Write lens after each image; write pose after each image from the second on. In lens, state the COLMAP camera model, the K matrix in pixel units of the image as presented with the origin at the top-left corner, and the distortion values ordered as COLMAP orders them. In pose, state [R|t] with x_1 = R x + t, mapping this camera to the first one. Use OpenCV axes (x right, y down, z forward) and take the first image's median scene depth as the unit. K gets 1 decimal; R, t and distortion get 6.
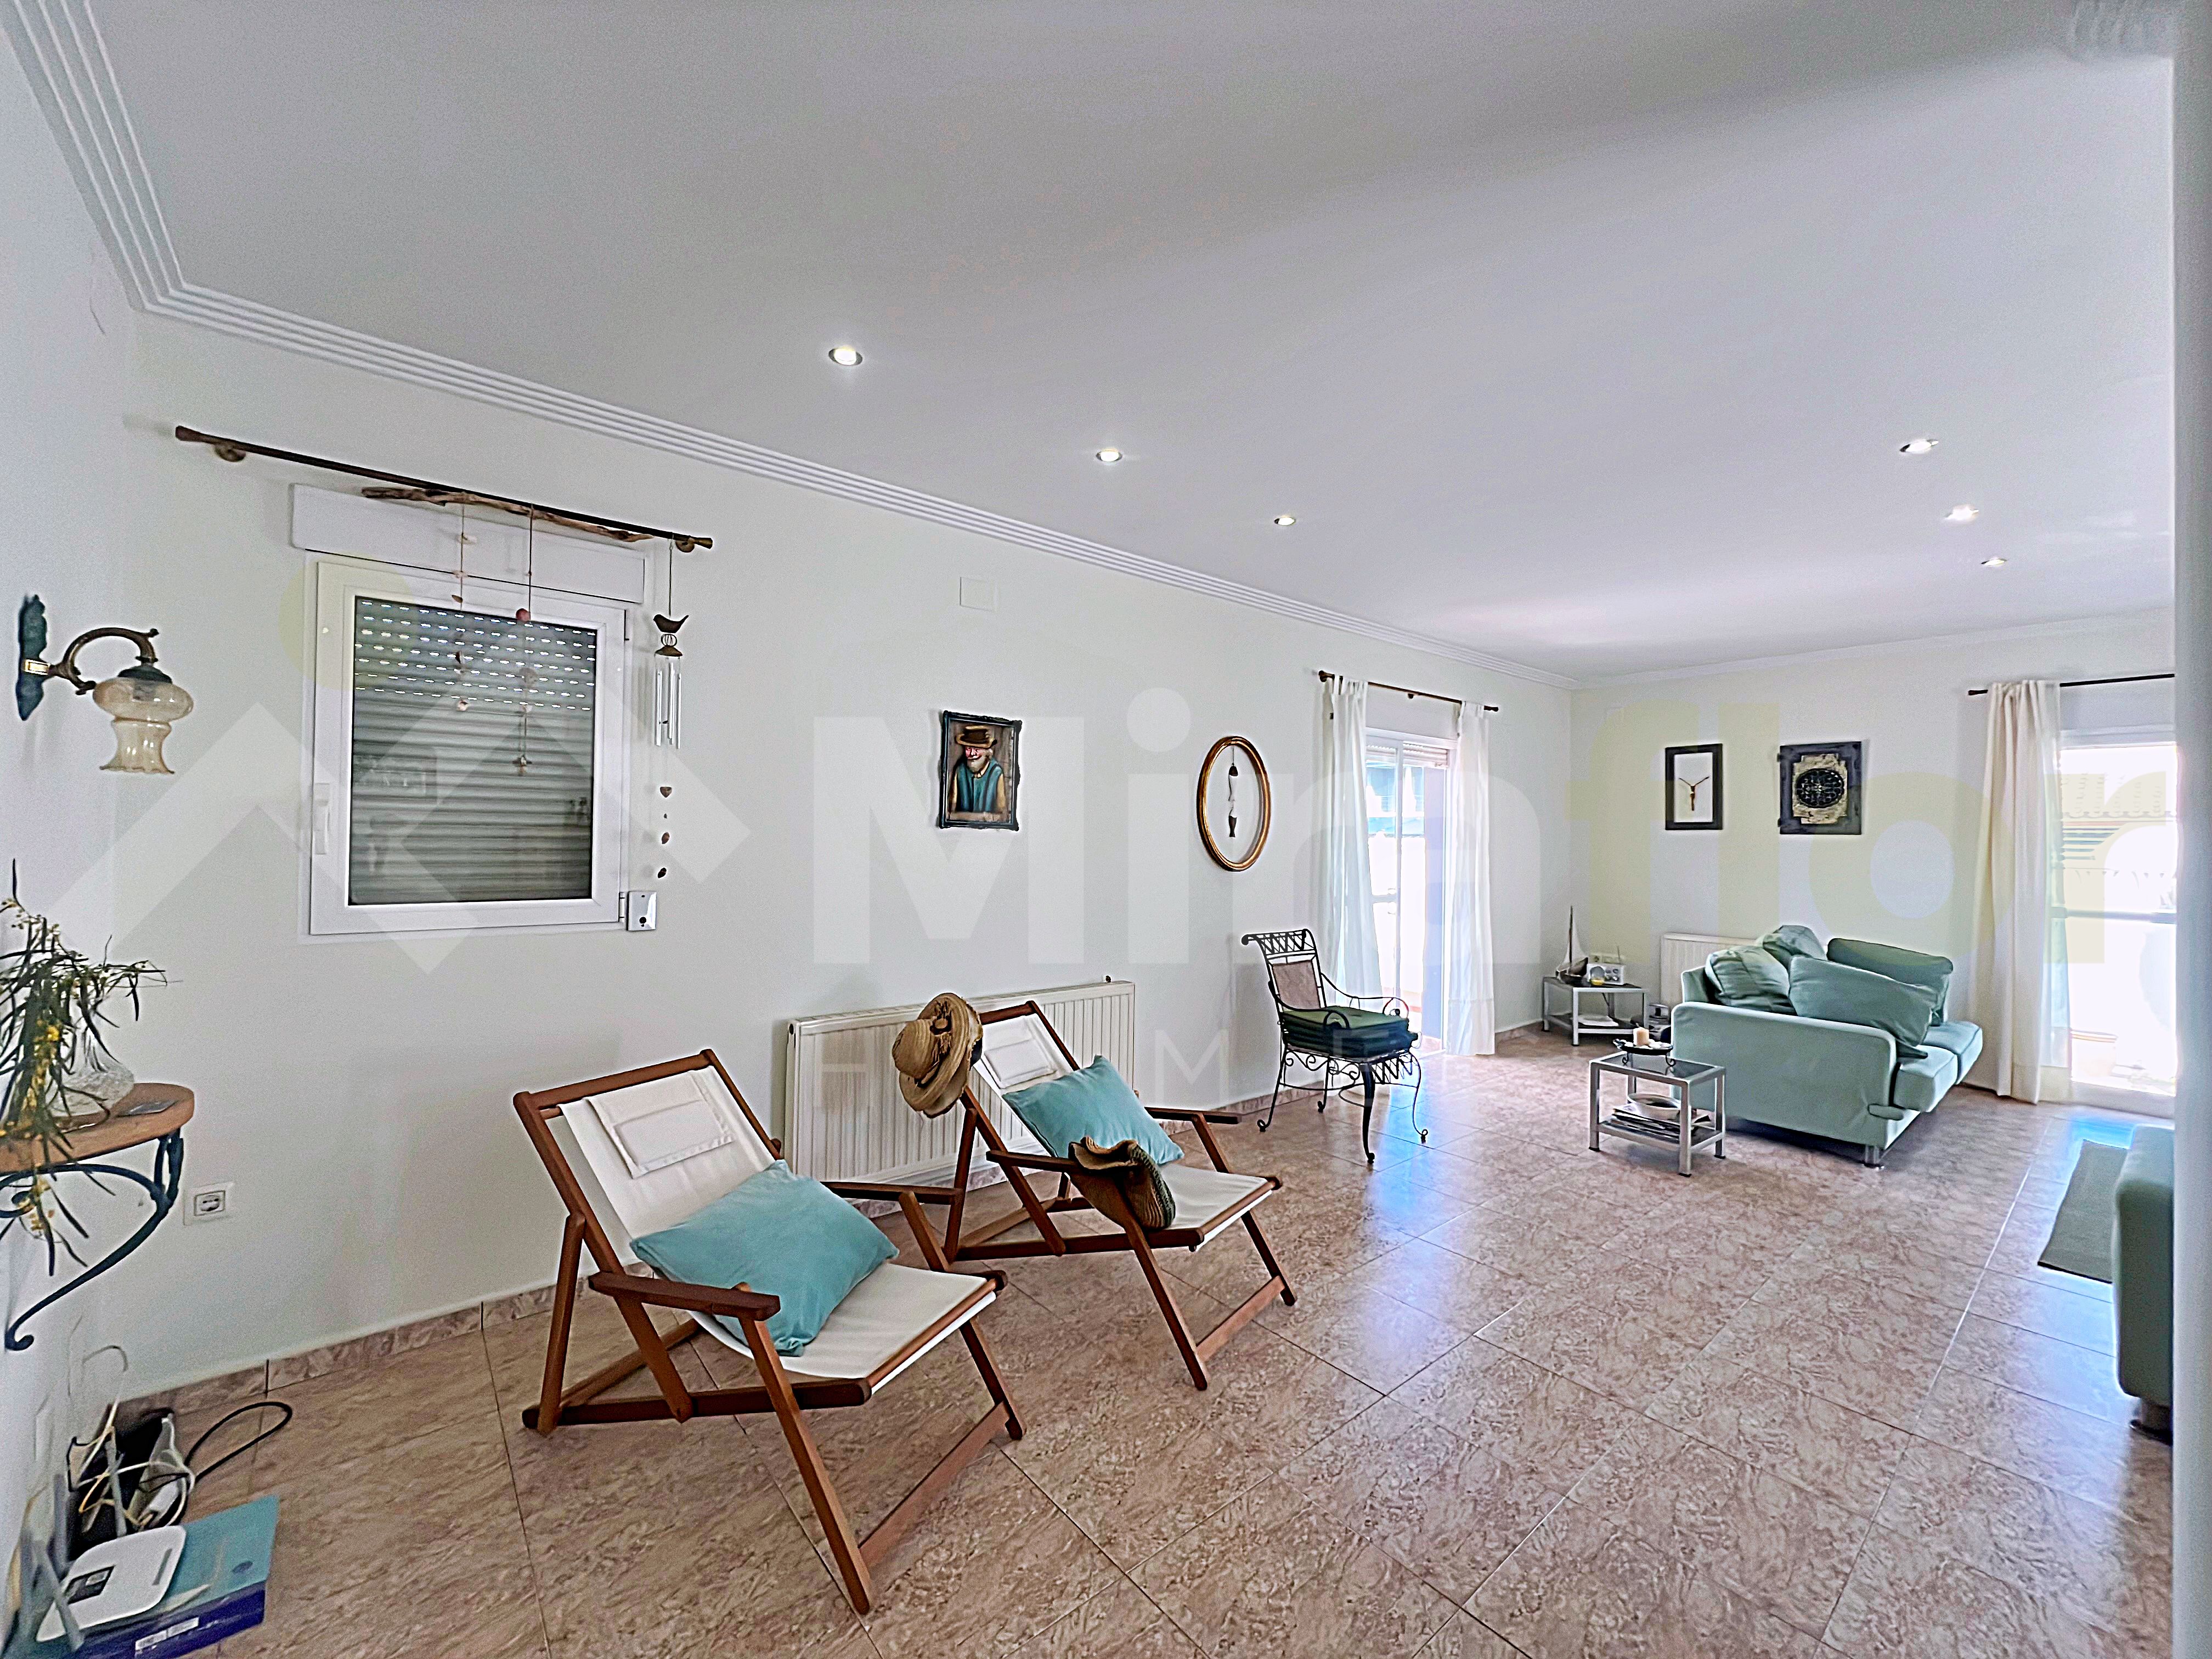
lens RADIAL K [[884.0, 0, 1109.5], [0, 884.0, 822.6], [0, 0, 1]] dist [-0.002325, 0.001052]
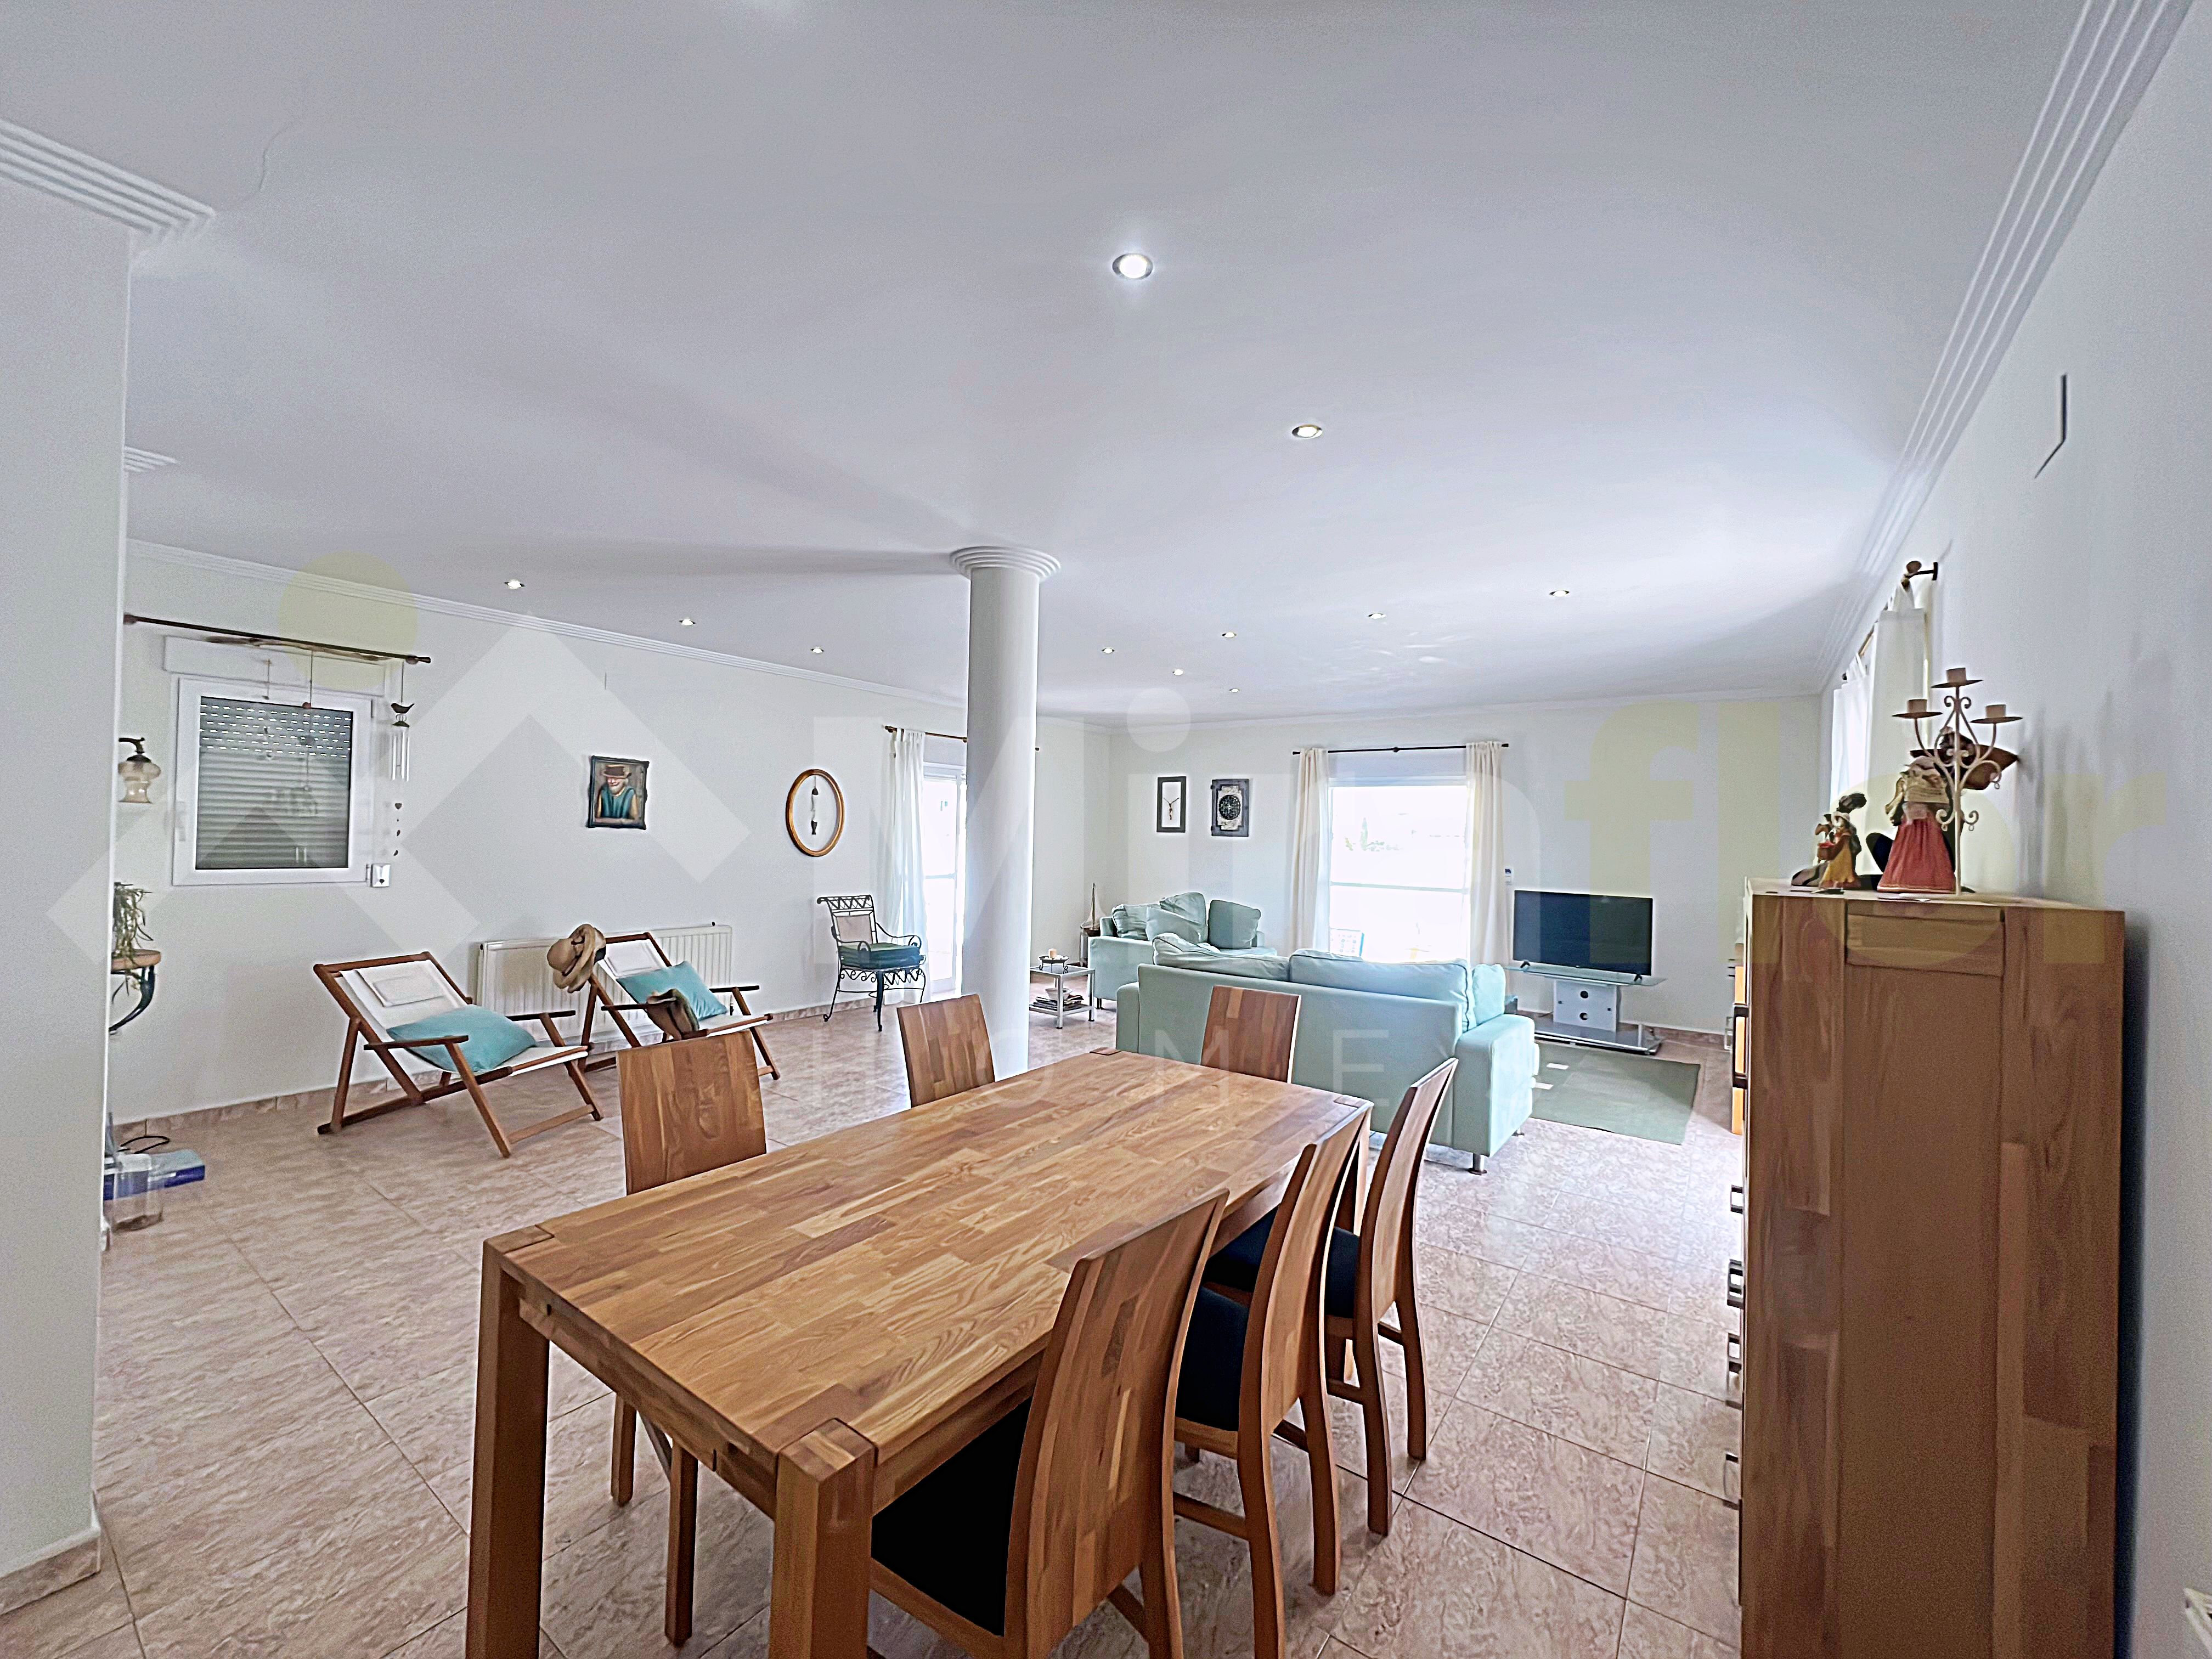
lens RADIAL K [[884.0, 0, 1110.0], [0, 884.0, 820.6], [0, 0, 1]] dist [-0.002325, 0.001052]
pose [[0.965955, 0.014307, 0.258315, 0.285985], [-0.015492, 0.999877, 0.002553, -0.024157], [-0.258246, -0.006468, 0.966057, -0.741501]]
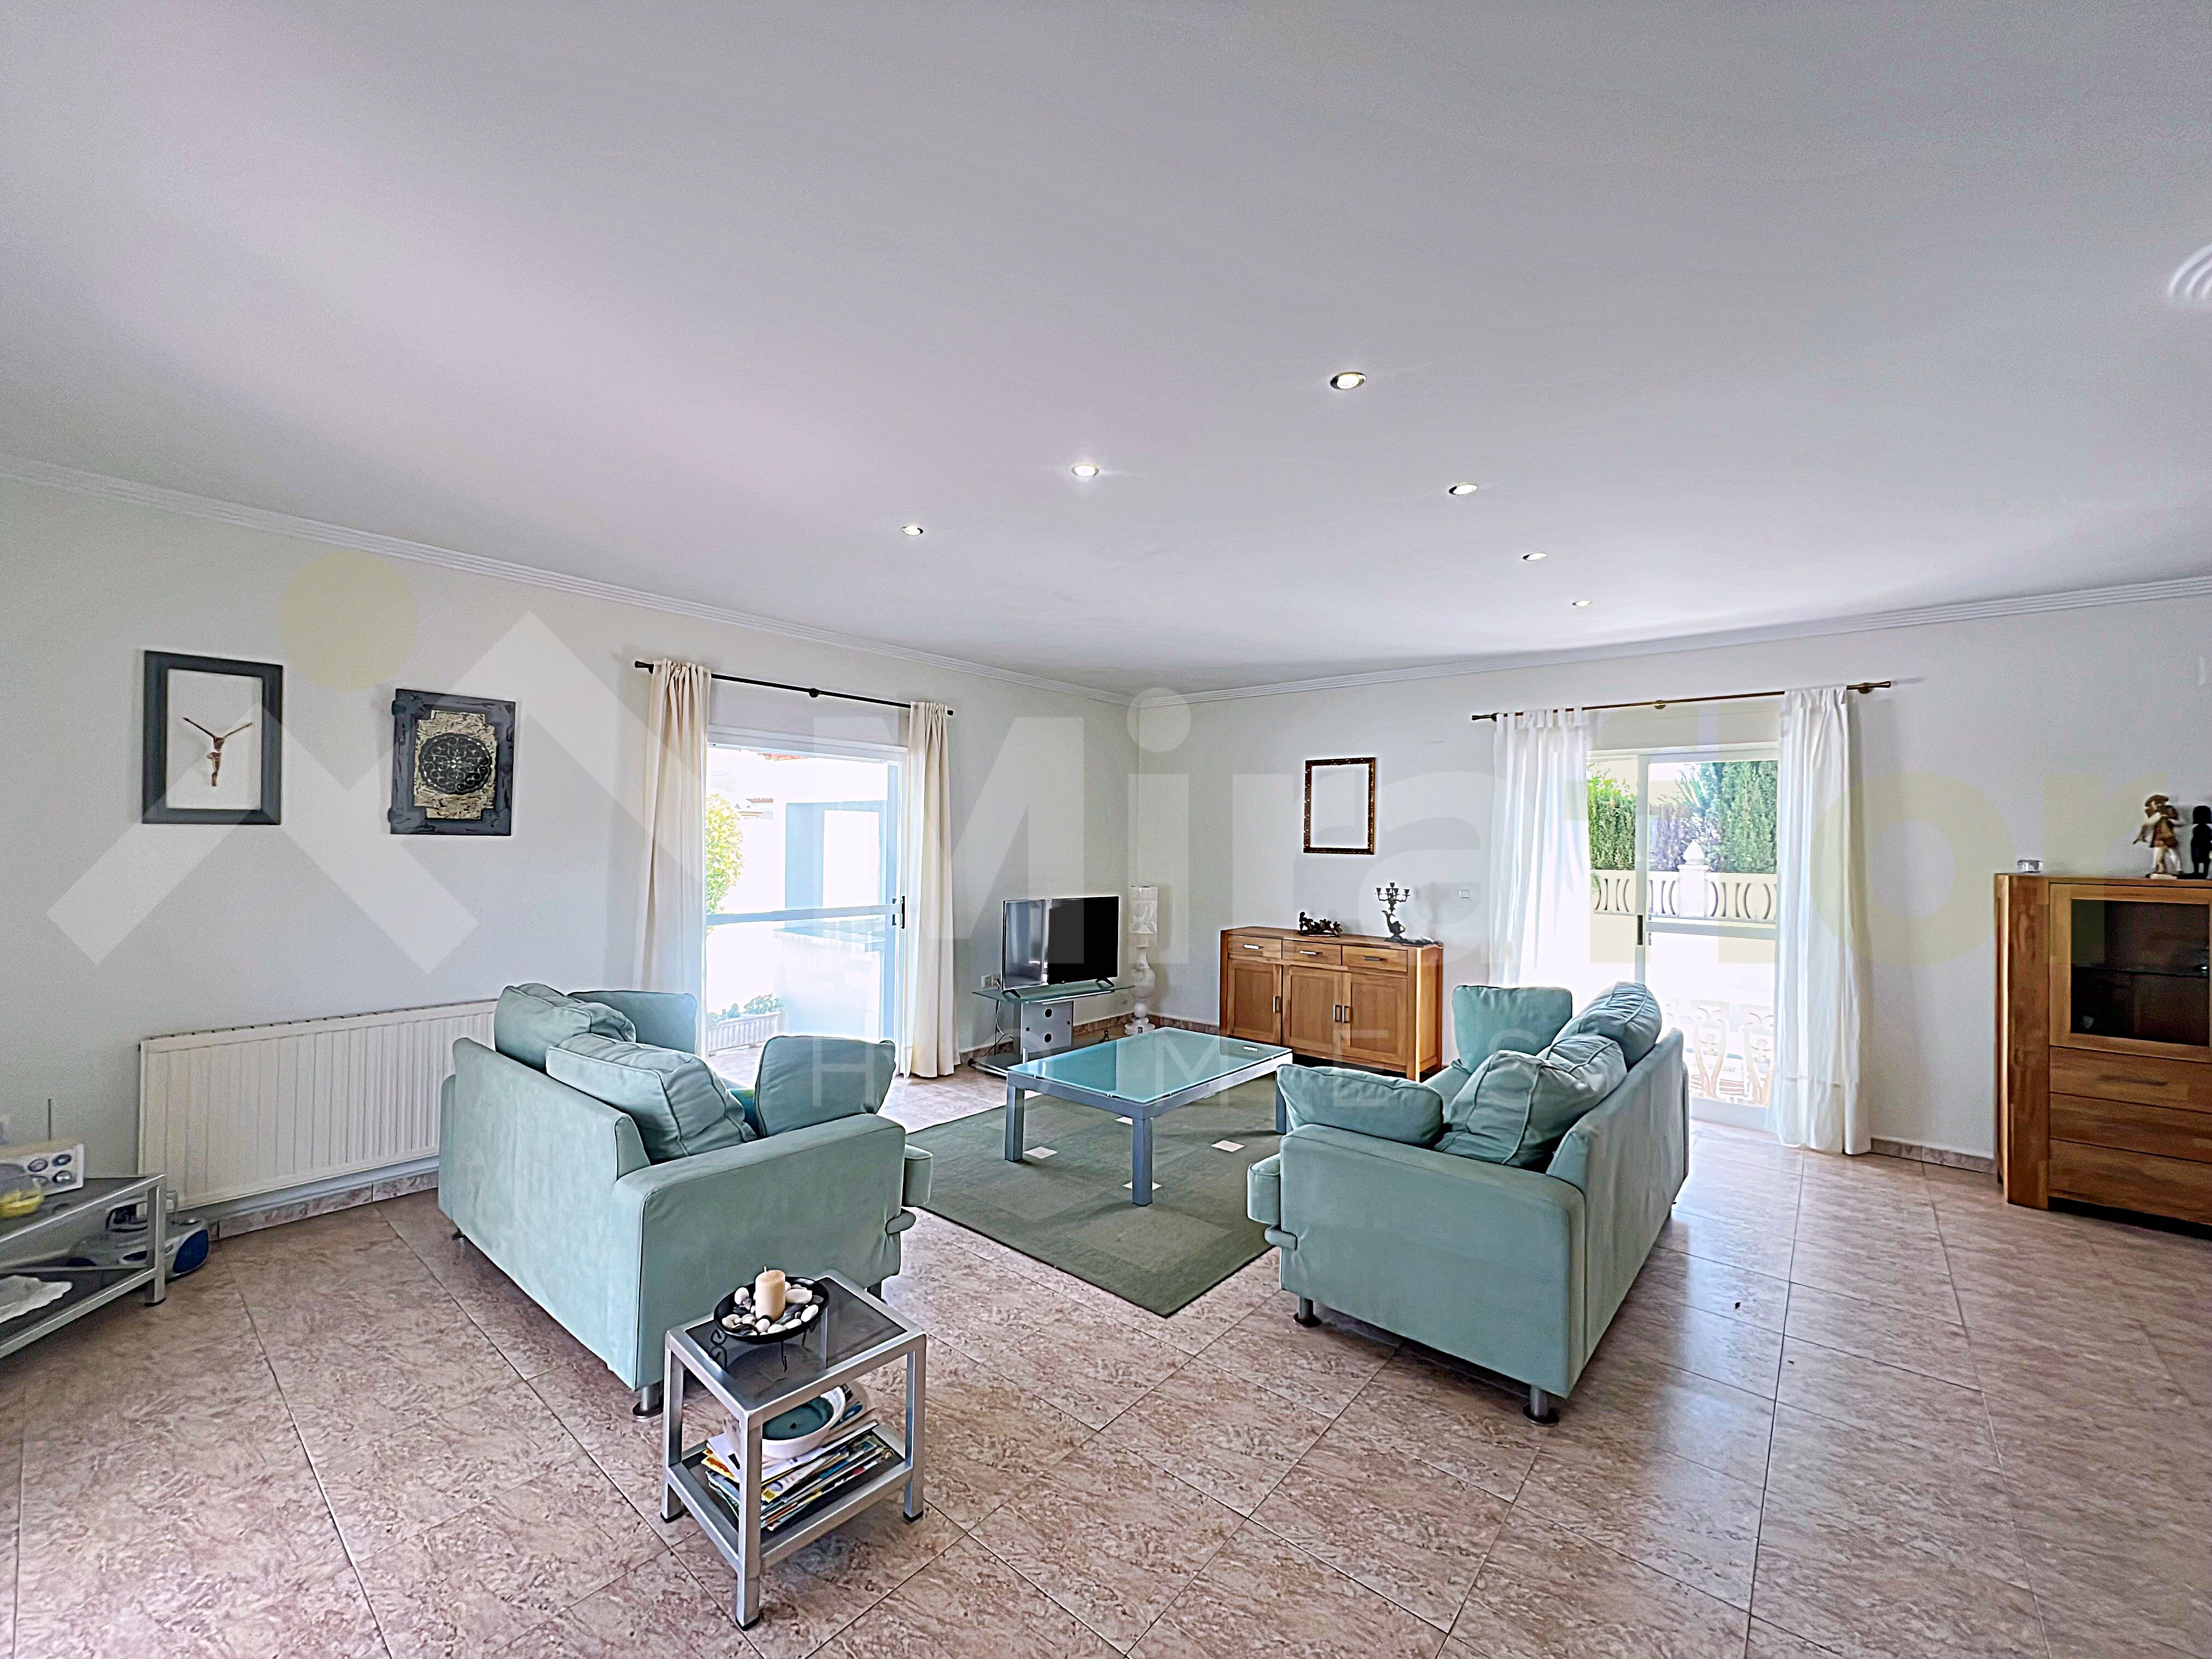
lens RADIAL K [[884.0, 0, 1087.8], [0, 884.0, 831.4], [0, 0, 1]] dist [-0.002325, 0.001052]
pose [[-0.171817, -0.008730, 0.985090, 0.123882], [-0.033830, 0.999423, 0.002956, -0.010366], [-0.984548, -0.032818, -0.172014, 1.004299]]
